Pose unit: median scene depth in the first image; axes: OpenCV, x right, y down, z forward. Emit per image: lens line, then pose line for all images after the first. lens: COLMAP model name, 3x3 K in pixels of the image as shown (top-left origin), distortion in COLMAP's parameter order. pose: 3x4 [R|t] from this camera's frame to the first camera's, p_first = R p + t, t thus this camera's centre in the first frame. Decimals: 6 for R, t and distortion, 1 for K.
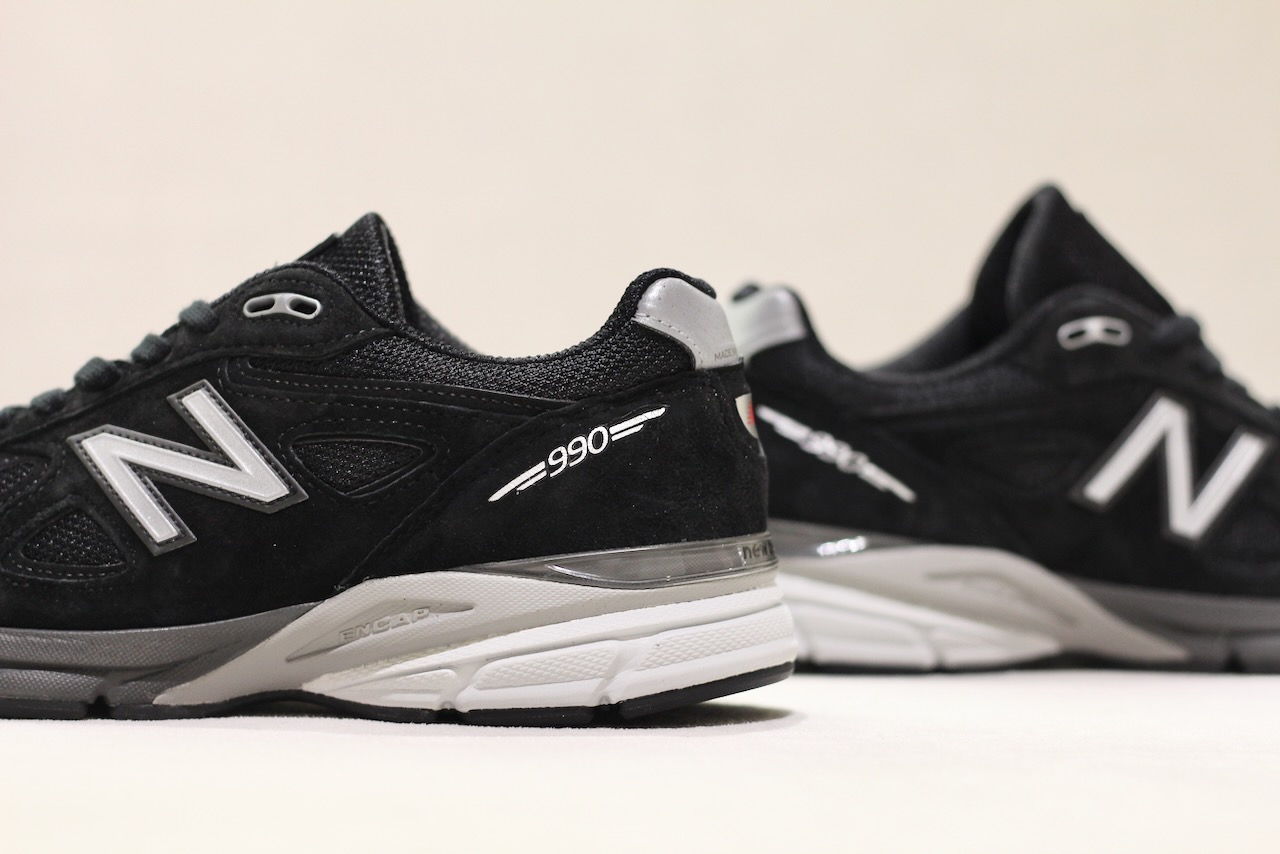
lens RADIAL K [[3093.5, 0, 640.0], [0, 3093.5, 427.0], [0, 0, 1]] dist [-0.108687, -0.426705]
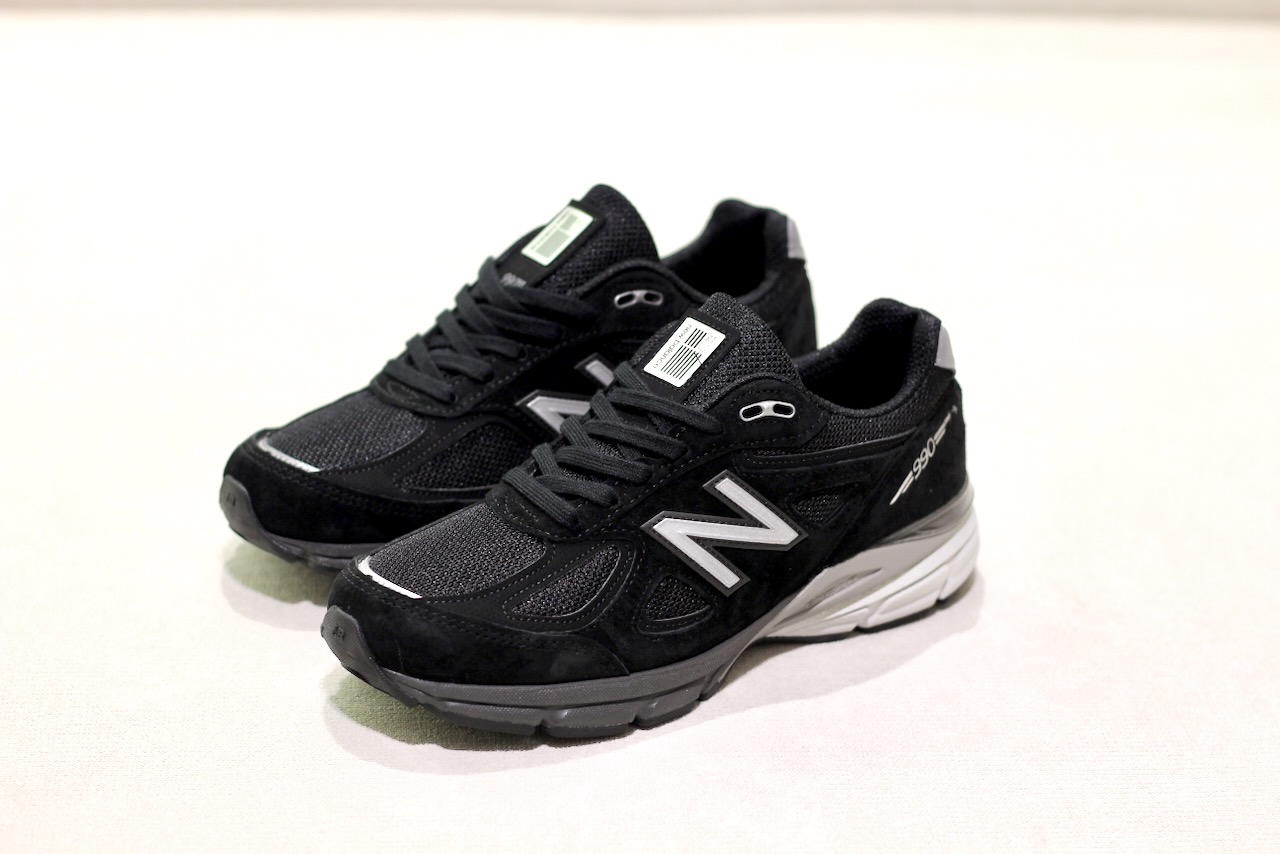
lens RADIAL K [[3093.5, 0, 640.0], [0, 3093.5, 427.0], [0, 0, 1]] dist [-0.108687, -0.426705]
pose [[0.743325, -0.256602, 0.617756, -1.089647], [-0.018964, 0.915044, 0.402908, -0.634364], [-0.668661, -0.311207, 0.675309, 0.040747]]
